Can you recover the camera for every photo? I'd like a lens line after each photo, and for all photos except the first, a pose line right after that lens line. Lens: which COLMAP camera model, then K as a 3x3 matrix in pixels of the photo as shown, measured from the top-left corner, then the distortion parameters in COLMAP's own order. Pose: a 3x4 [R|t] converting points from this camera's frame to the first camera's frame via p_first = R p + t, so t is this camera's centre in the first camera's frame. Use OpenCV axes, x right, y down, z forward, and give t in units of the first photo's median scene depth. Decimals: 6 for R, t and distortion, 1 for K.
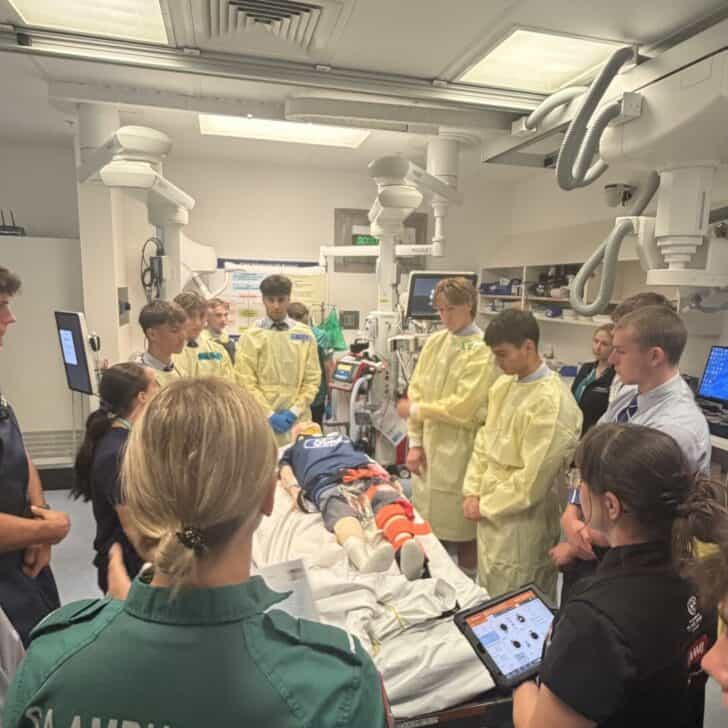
lens RADIAL K [[523.9, 0, 361.4], [0, 523.9, 364.2], [0, 0, 1]] dist [-0.001485, 0.002048]
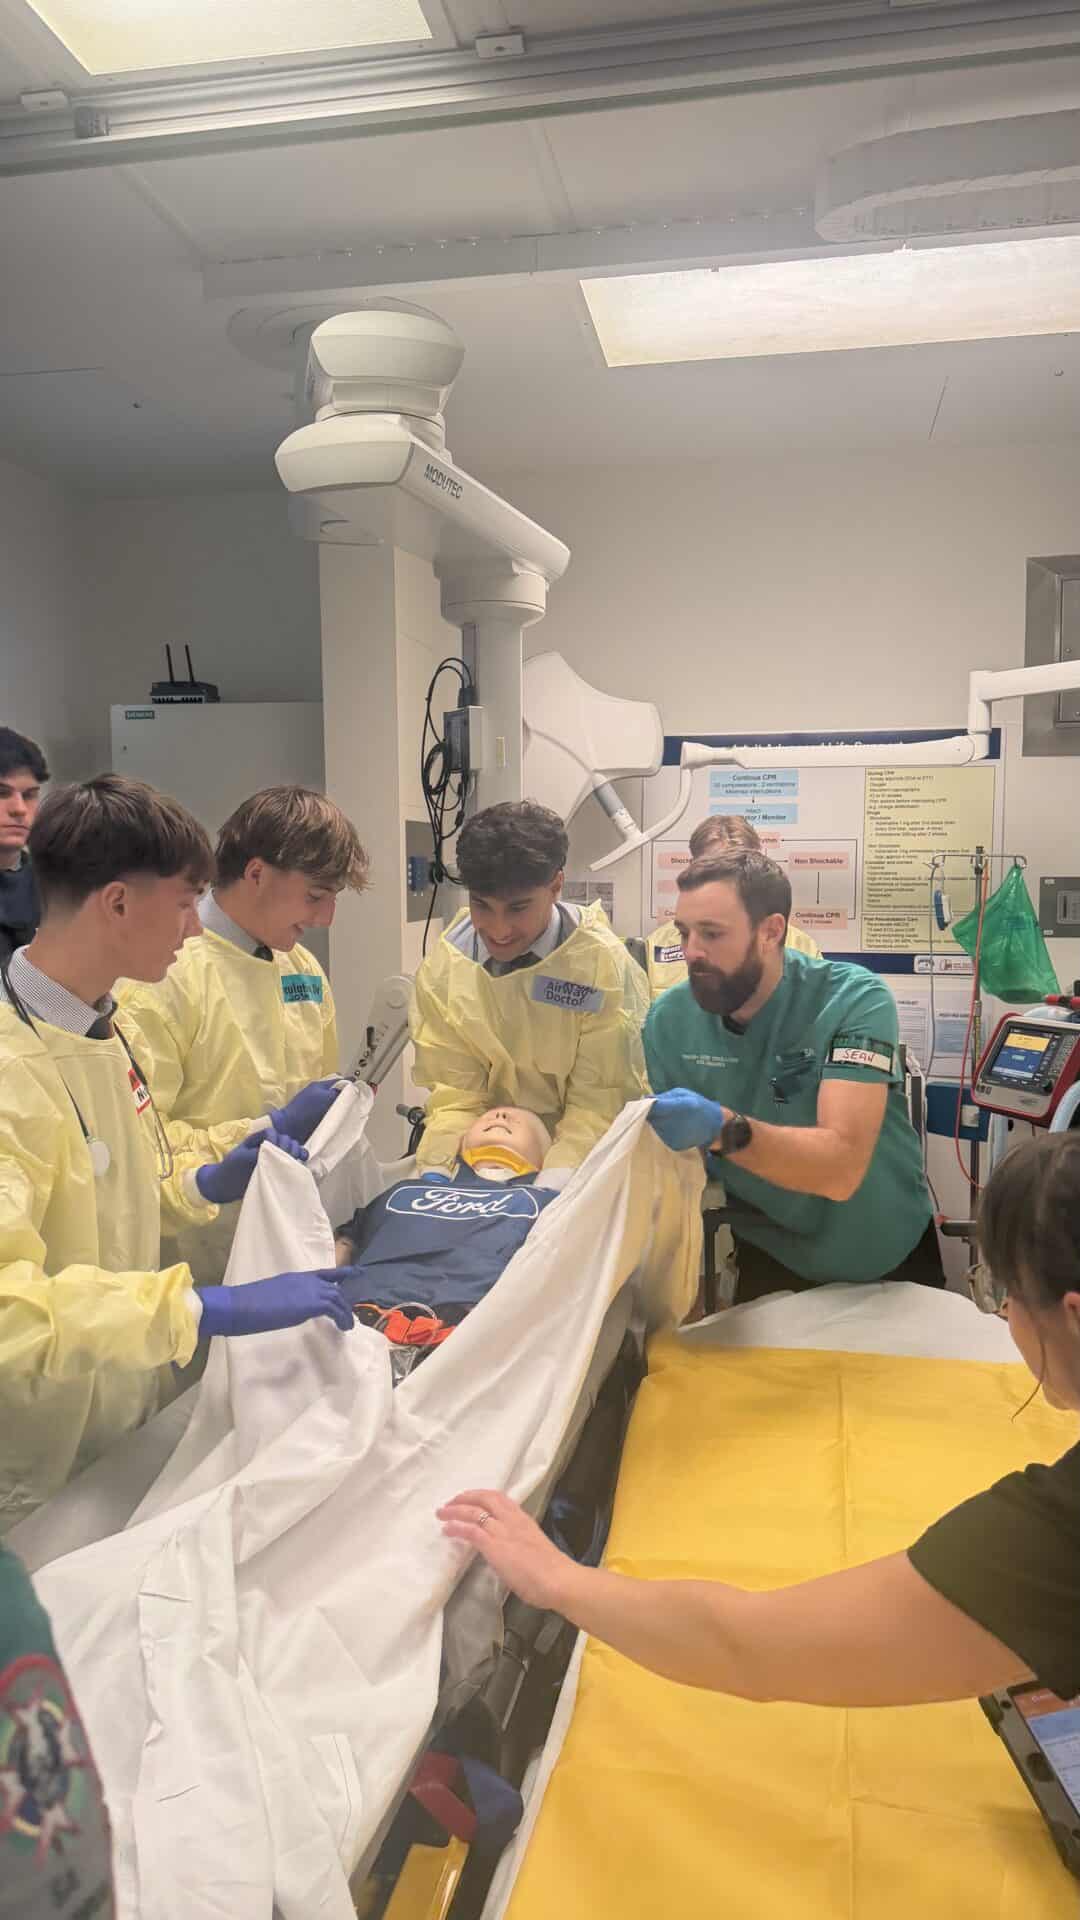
lens RADIAL K [[1329.5, 0, 534.9], [0, 1329.5, 956.5], [0, 0, 1]] dist [0.144712, -0.223167]
pose [[0.905441, 0.002242, -0.424467, 0.043406], [-0.037555, 0.996488, -0.074847, 0.028238], [0.422808, 0.083711, 0.902345, 0.206965]]
